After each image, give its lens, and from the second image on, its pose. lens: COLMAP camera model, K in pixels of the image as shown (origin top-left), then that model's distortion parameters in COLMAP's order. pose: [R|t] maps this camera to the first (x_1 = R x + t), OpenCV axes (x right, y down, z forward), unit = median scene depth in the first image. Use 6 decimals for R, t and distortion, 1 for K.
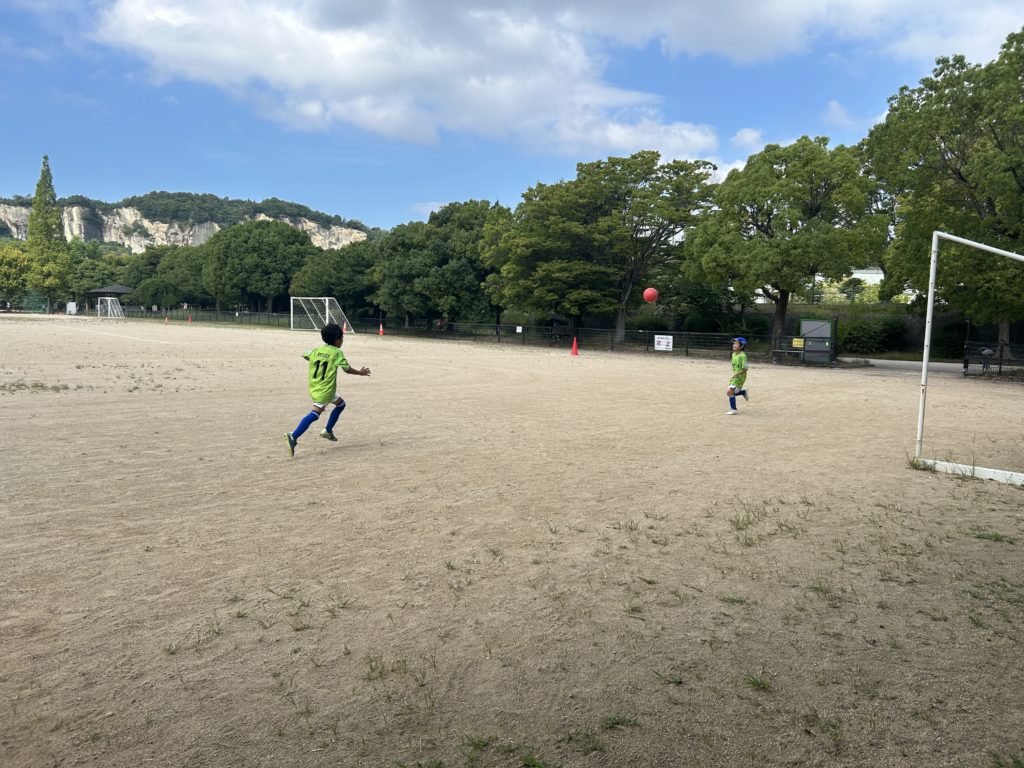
lens RADIAL K [[748.7, 0, 514.6], [0, 748.7, 379.3], [0, 0, 1]] dist [0.009045, -0.015380]
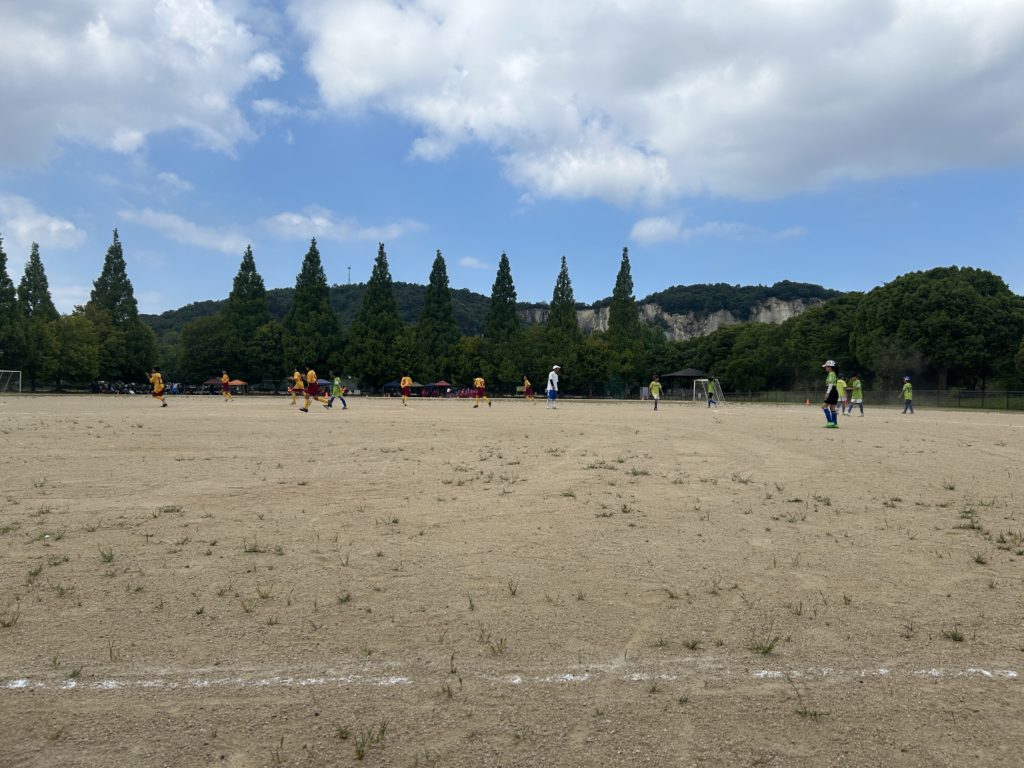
lens RADIAL K [[748.7, 0, 517.0], [0, 748.7, 392.6], [0, 0, 1]] dist [0.009045, -0.015380]
pose [[0.805297, -0.019059, -0.592565, -0.137986], [-0.037251, 0.995882, -0.082655, -0.006799], [0.591700, 0.088635, 0.801271, 0.097823]]
